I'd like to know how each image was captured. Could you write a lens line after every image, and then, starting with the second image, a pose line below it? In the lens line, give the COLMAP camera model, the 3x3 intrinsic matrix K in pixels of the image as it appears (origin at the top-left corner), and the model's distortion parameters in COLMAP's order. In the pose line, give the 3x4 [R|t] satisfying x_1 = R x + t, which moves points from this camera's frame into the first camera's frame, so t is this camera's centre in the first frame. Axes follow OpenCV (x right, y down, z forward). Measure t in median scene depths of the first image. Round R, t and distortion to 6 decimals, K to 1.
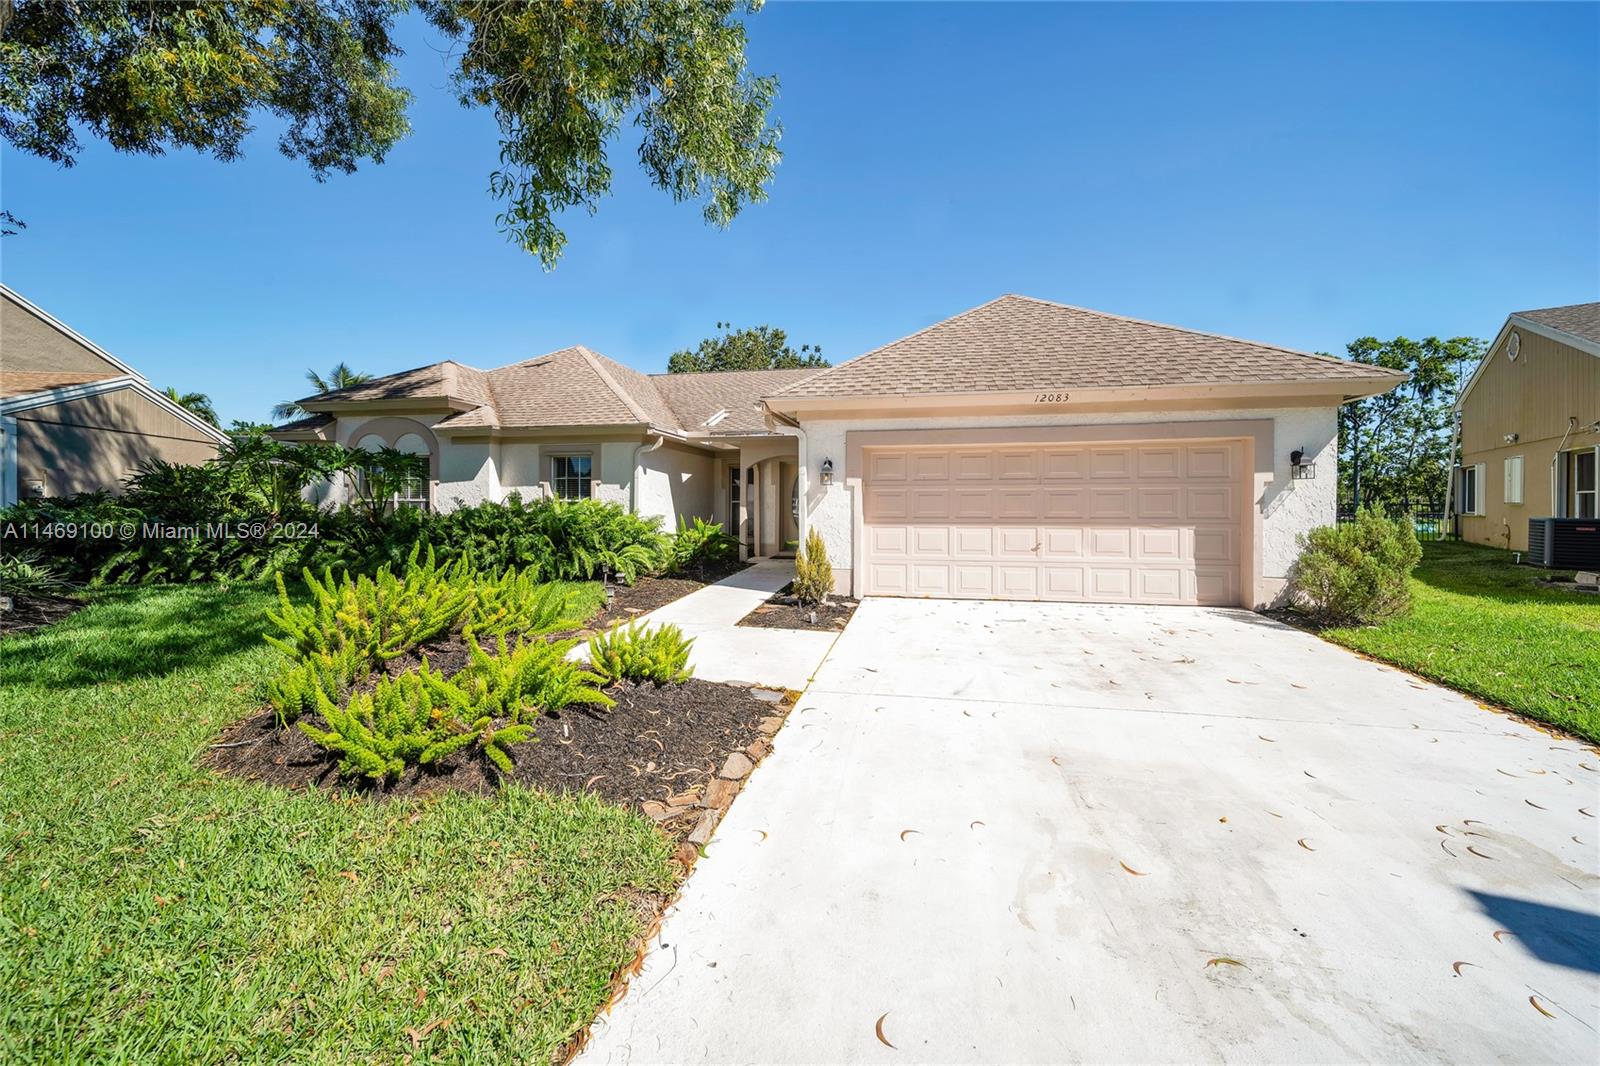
lens RADIAL K [[574.8, 0, 804.8], [0, 574.8, 510.1], [0, 0, 1]] dist [-0.000074, -0.000267]
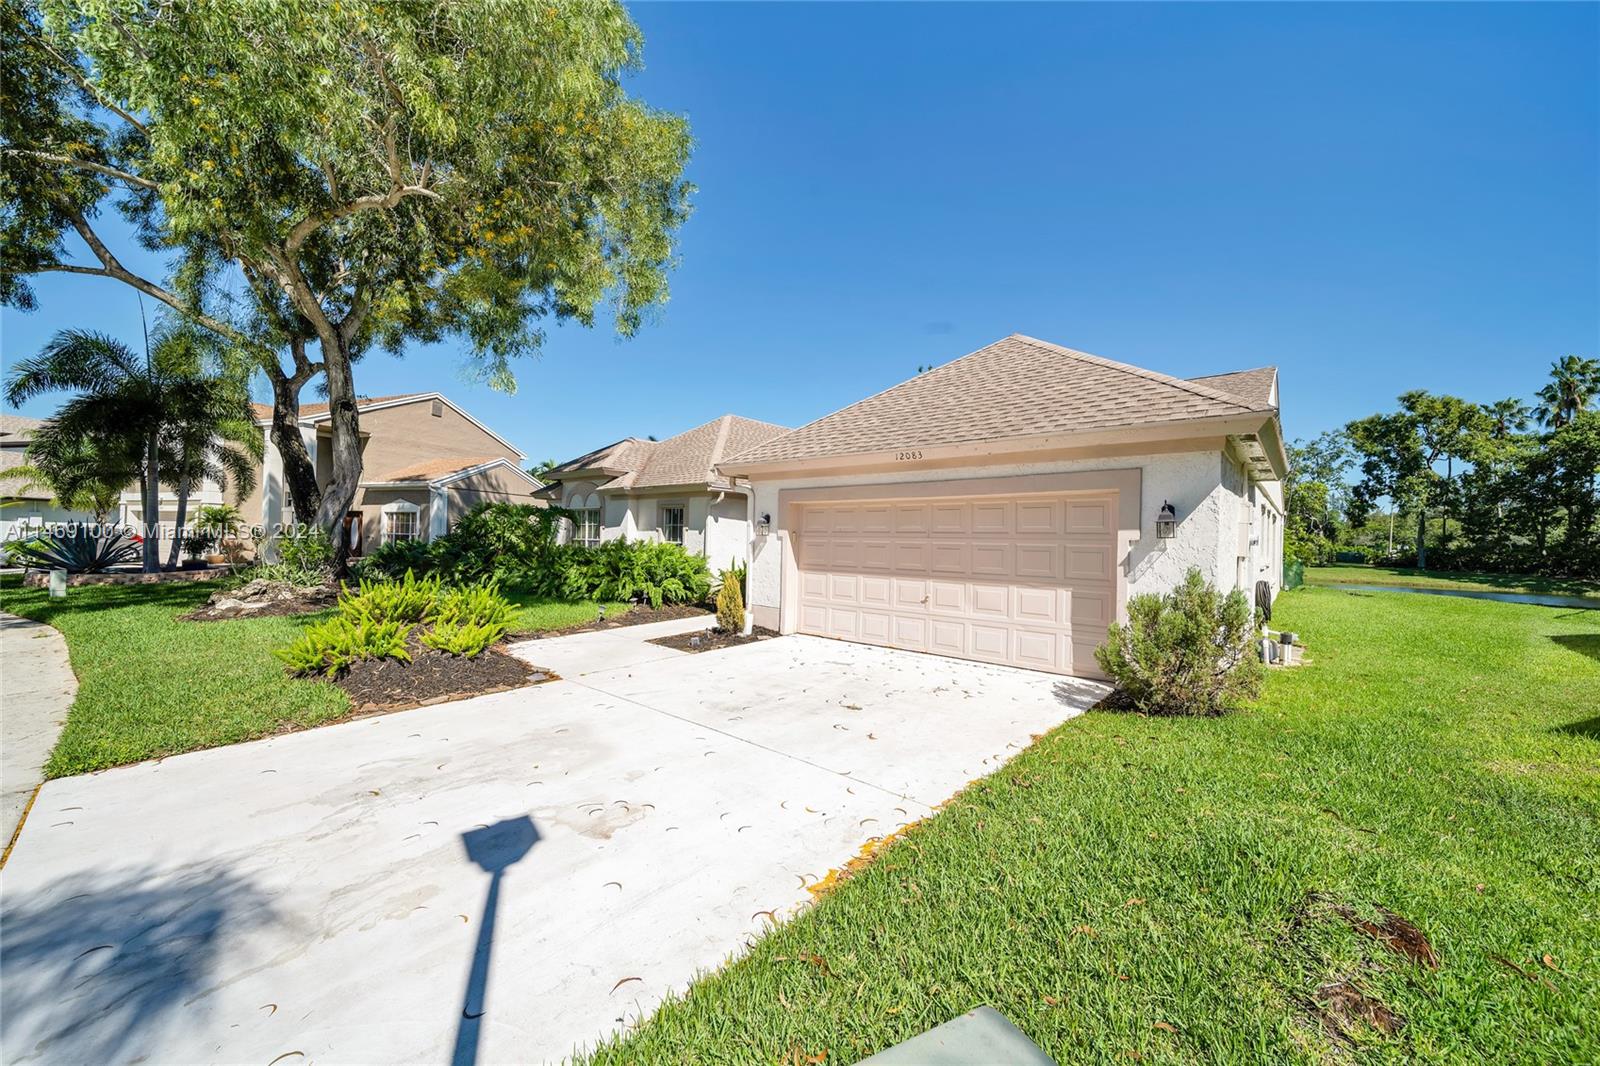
lens RADIAL K [[583.4, 0, 800.0], [0, 583.4, 533.0], [0, 0, 1]] dist [0.000377, 0.000047]
pose [[0.868853, 0.010828, -0.494952, 0.697437], [-0.021680, 0.999634, -0.016188, -0.030846], [0.494595, 0.024795, 0.868770, -0.009655]]
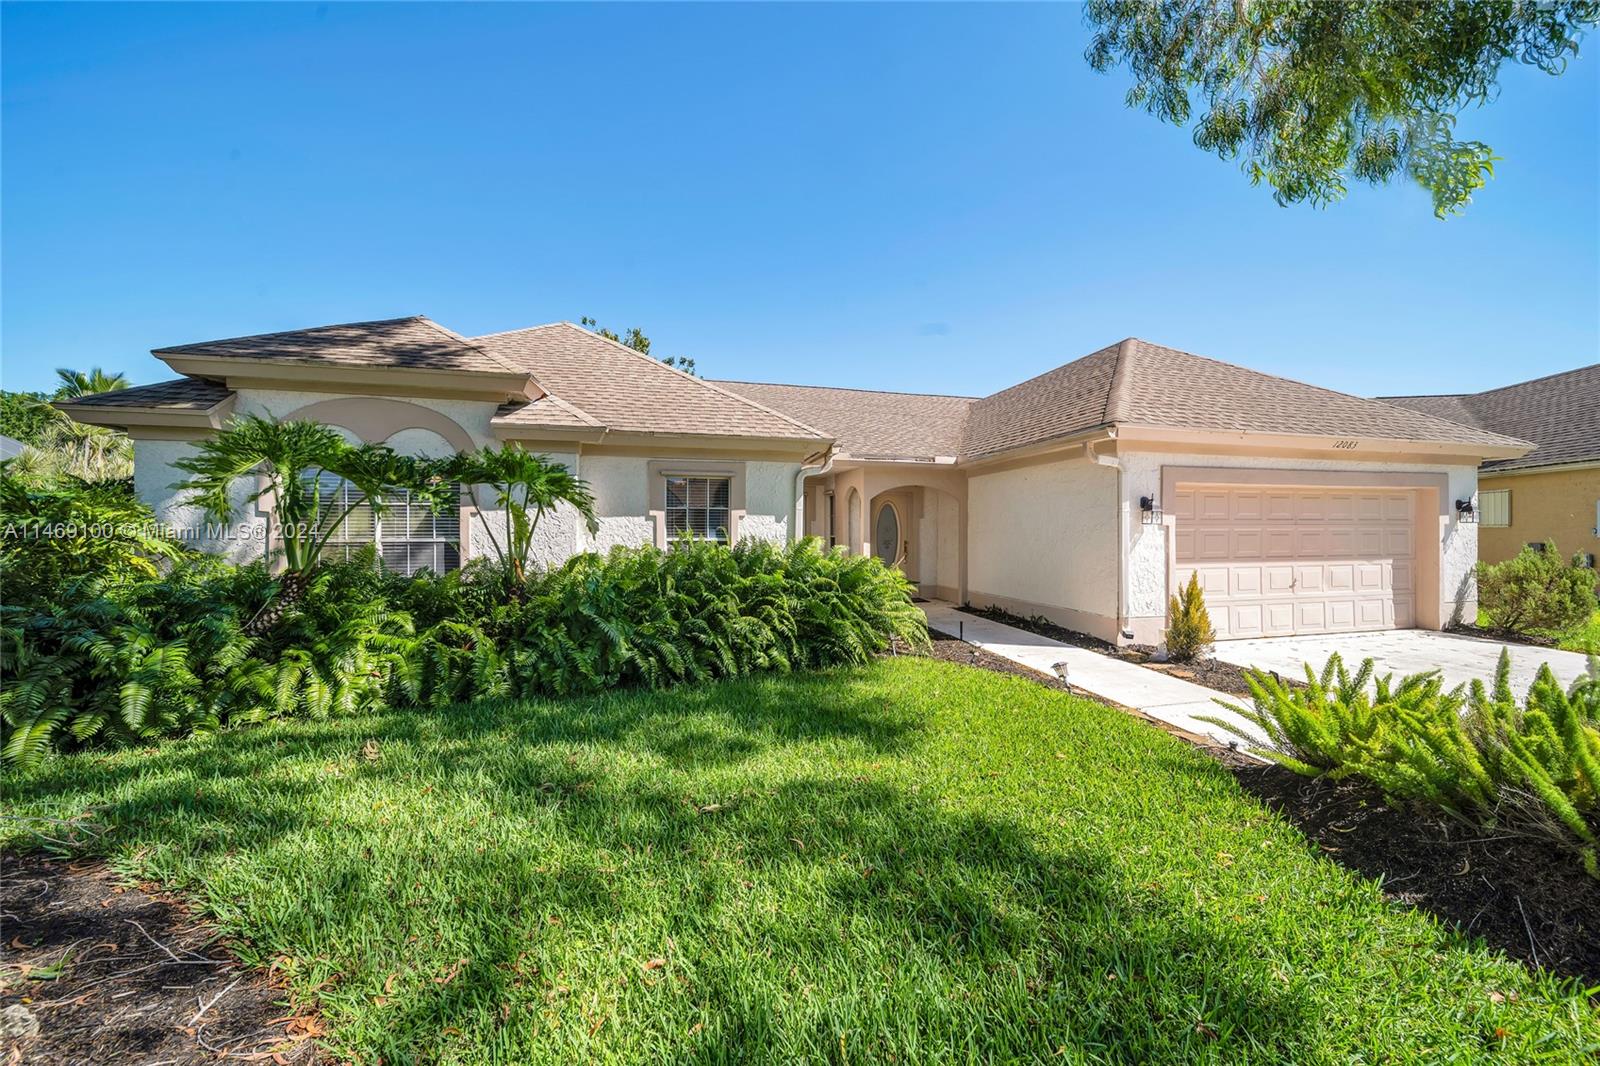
lens RADIAL K [[572.4, 0, 794.6], [0, 572.4, 533.1], [0, 0, 1]] dist [-0.001508, -0.000254]
pose [[0.905631, -0.003527, 0.424052, -0.839193], [0.005152, 0.999983, -0.002686, -0.030124], [-0.424035, 0.004617, 0.905634, 0.423370]]
